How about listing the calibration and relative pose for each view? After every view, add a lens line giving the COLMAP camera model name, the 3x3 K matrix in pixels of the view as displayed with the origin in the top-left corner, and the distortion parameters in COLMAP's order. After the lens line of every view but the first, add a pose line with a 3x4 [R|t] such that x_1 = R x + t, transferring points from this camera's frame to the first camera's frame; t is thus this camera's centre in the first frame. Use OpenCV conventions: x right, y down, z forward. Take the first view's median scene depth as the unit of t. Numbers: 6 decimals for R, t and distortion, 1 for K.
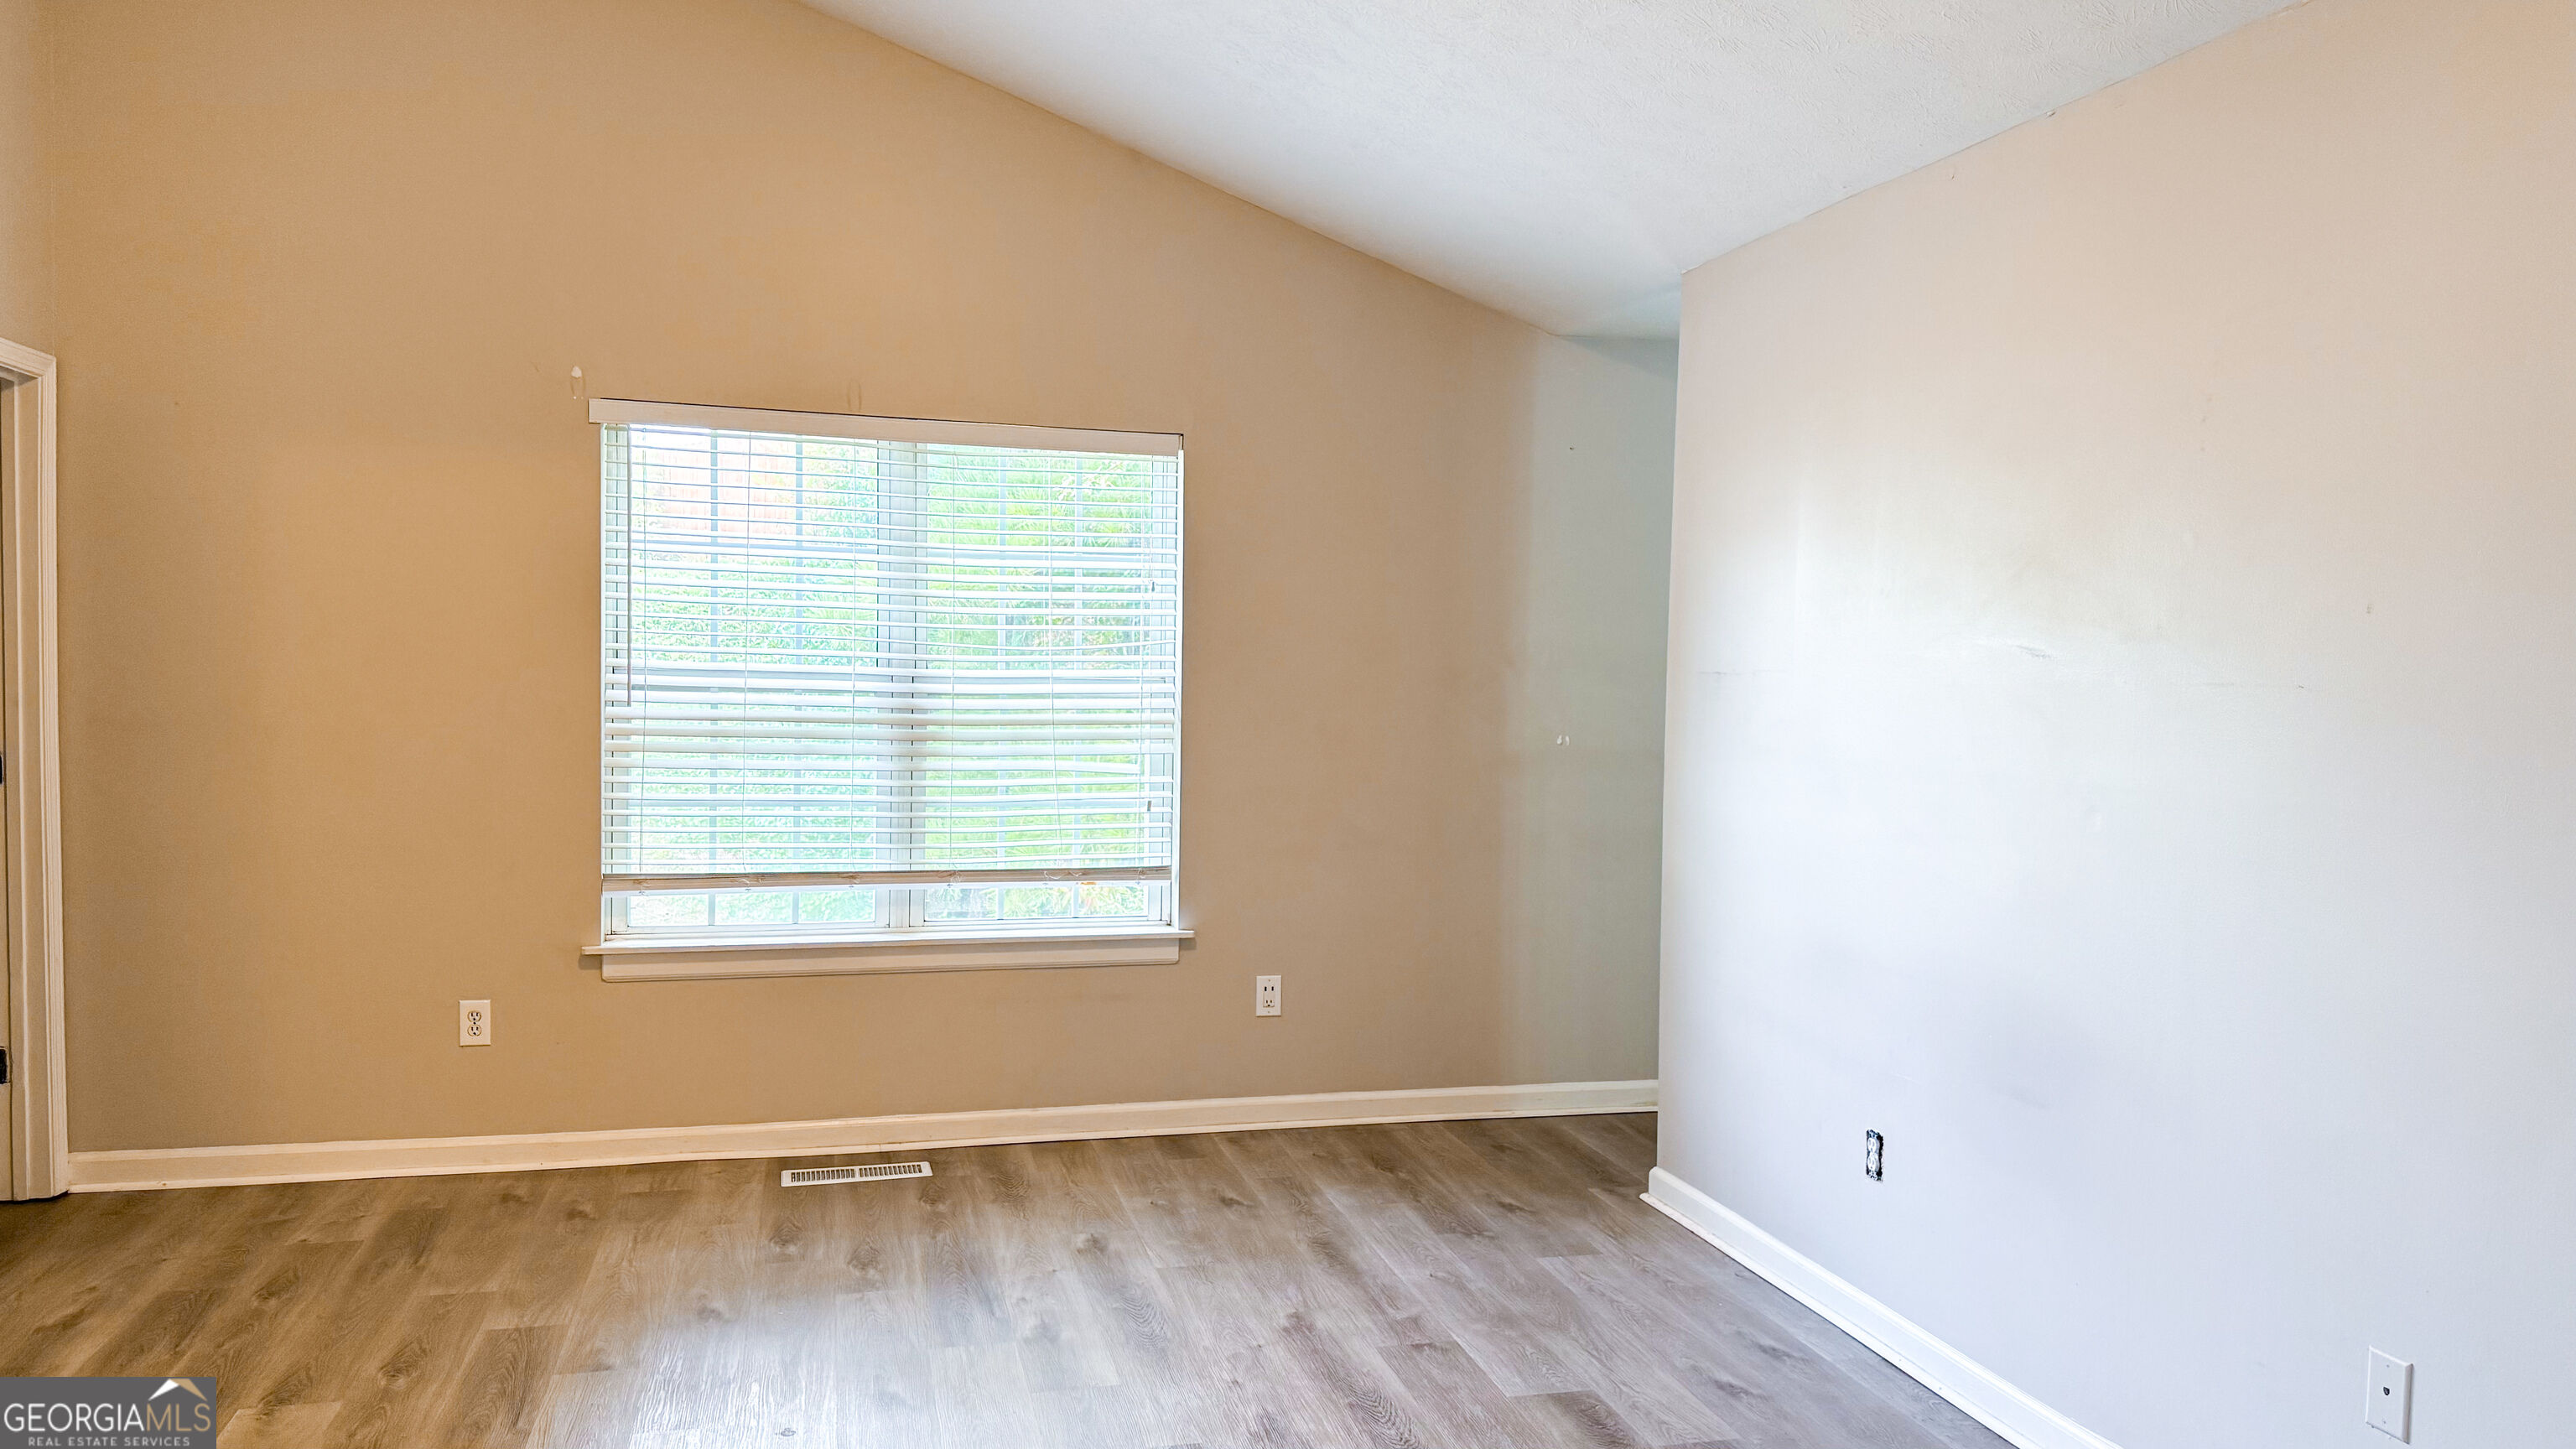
lens RADIAL K [[1777.4, 0, 1288.0], [0, 1777.4, 724.5], [0, 0, 1]] dist [0.160767, -0.158318]
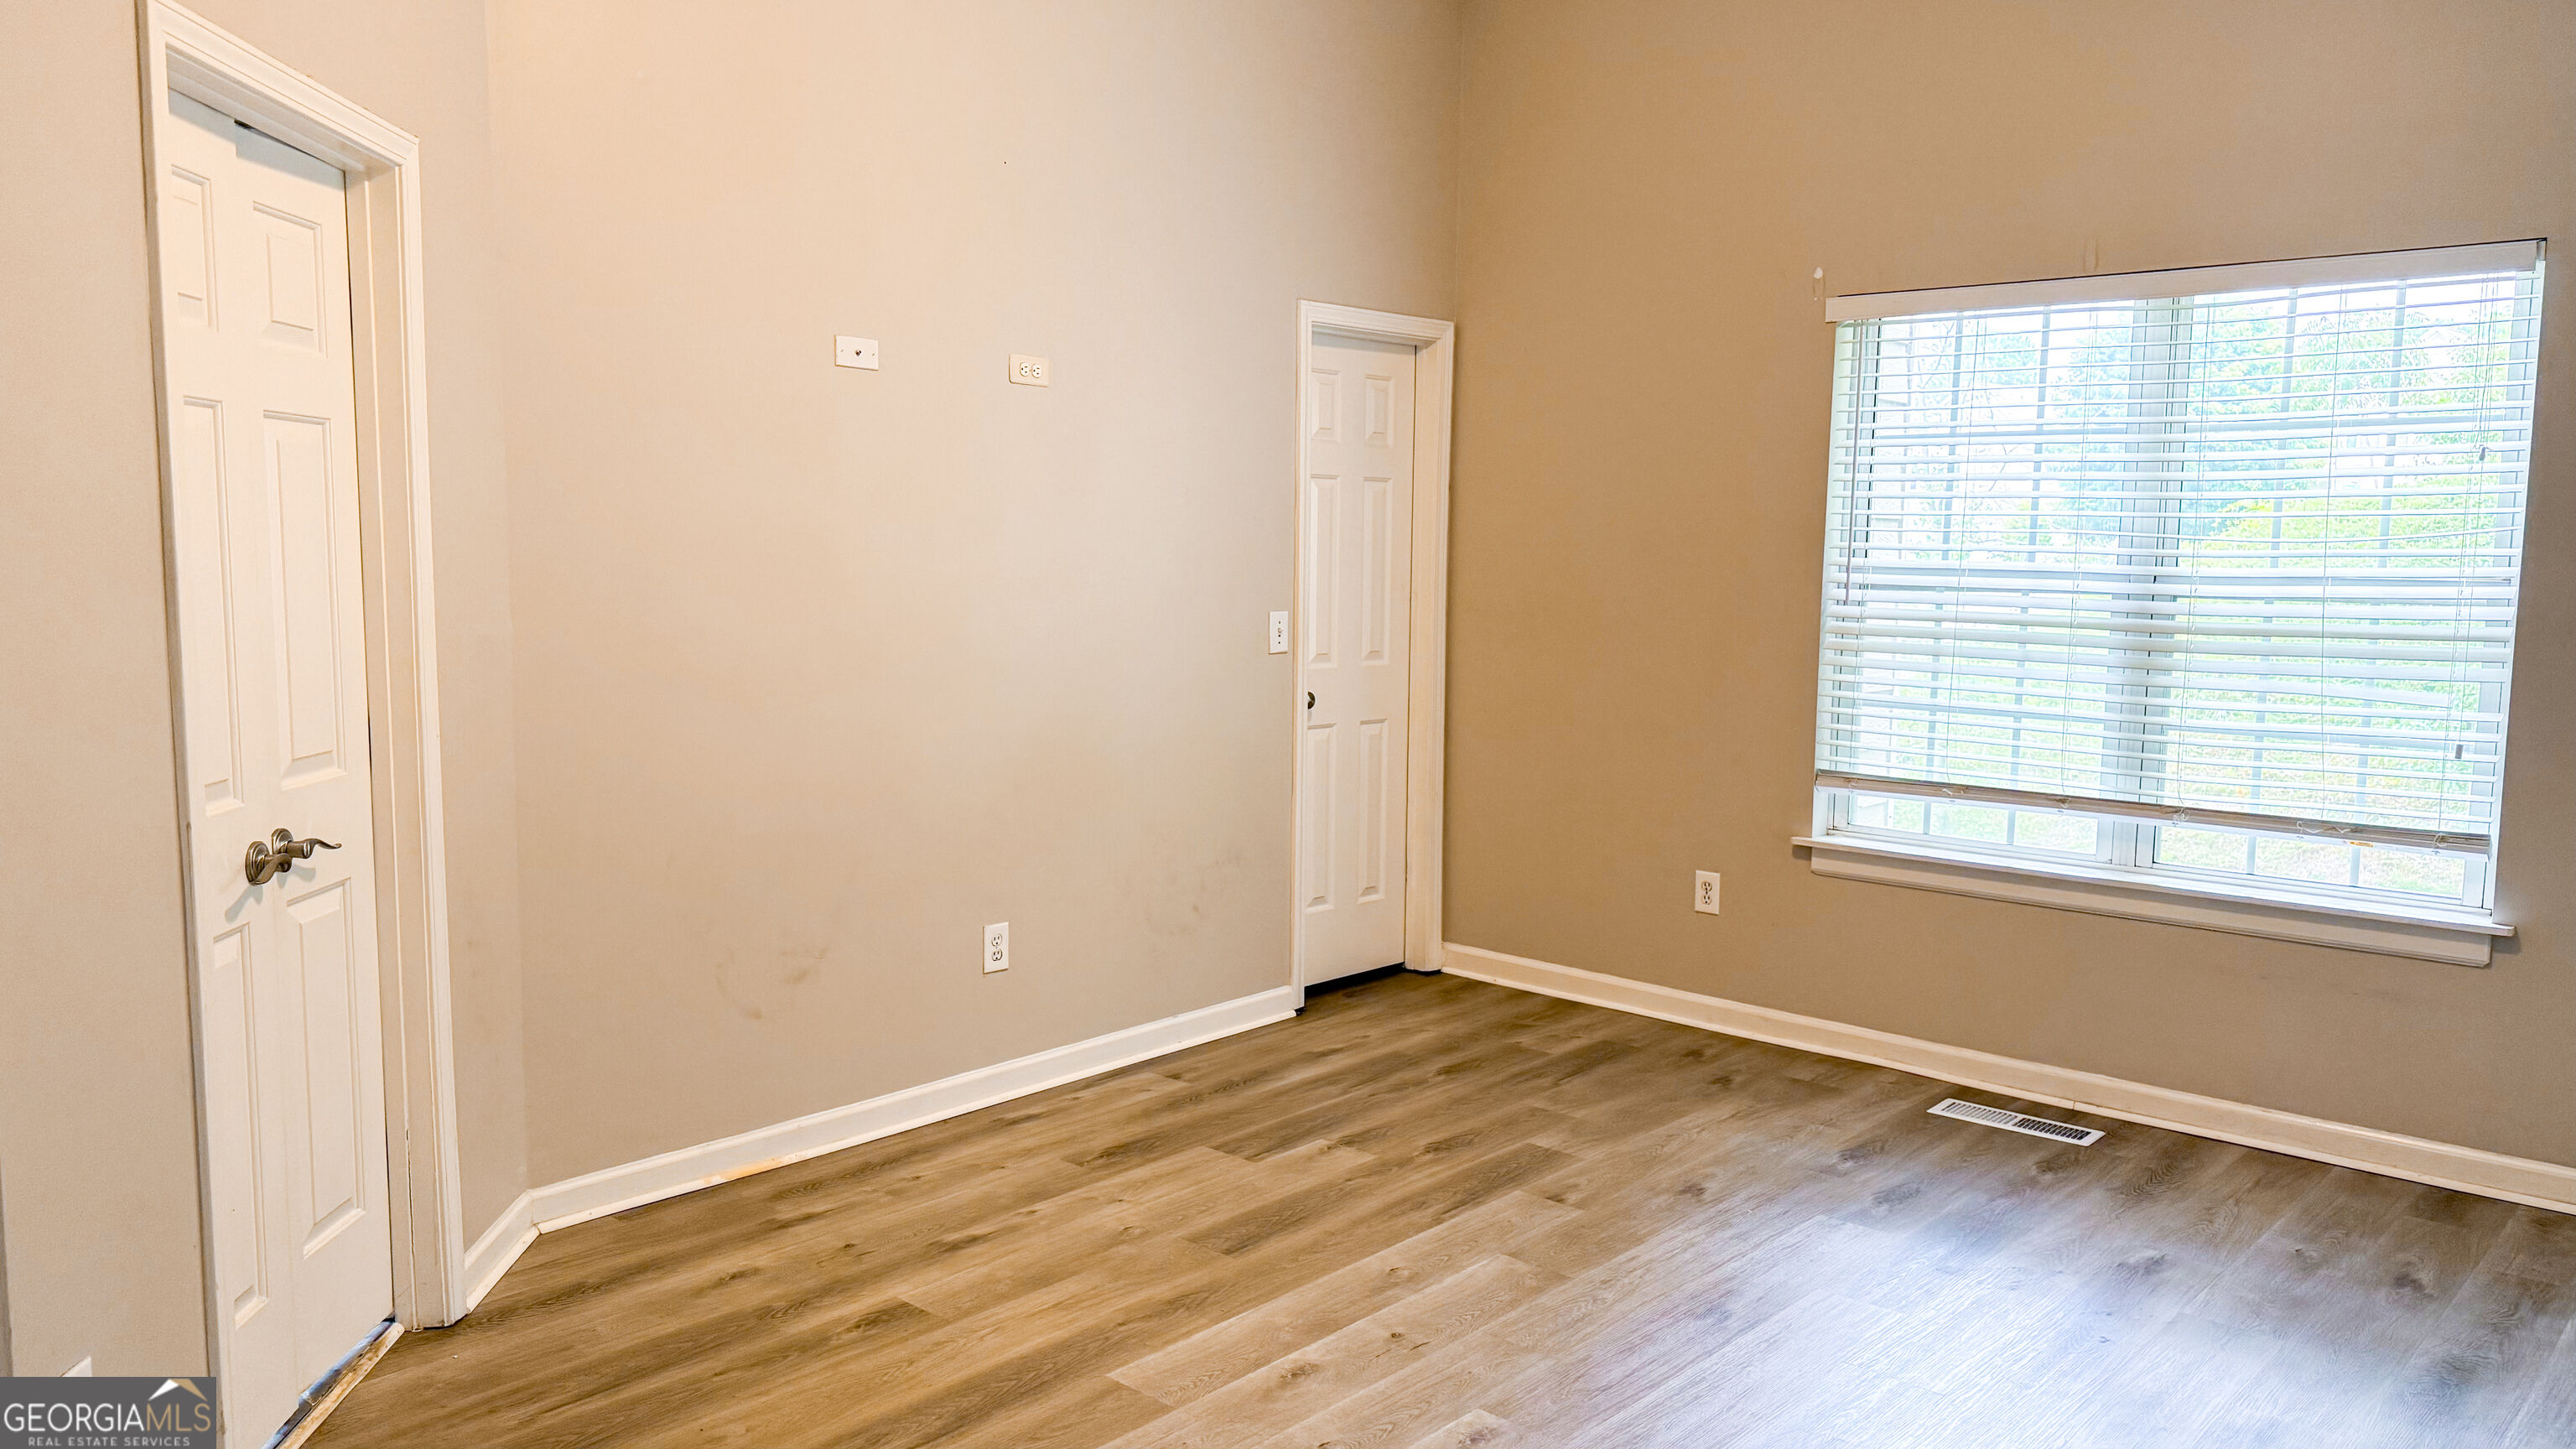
lens RADIAL K [[1803.2, 0, 1288.0], [0, 1803.2, 724.5], [0, 0, 1]] dist [0.004303, 0.002299]
pose [[0.561293, 0.071261, -0.824544, 0.288138], [-0.032661, 0.997417, 0.063968, 0.002564], [0.826973, -0.008974, 0.562171, 0.185550]]
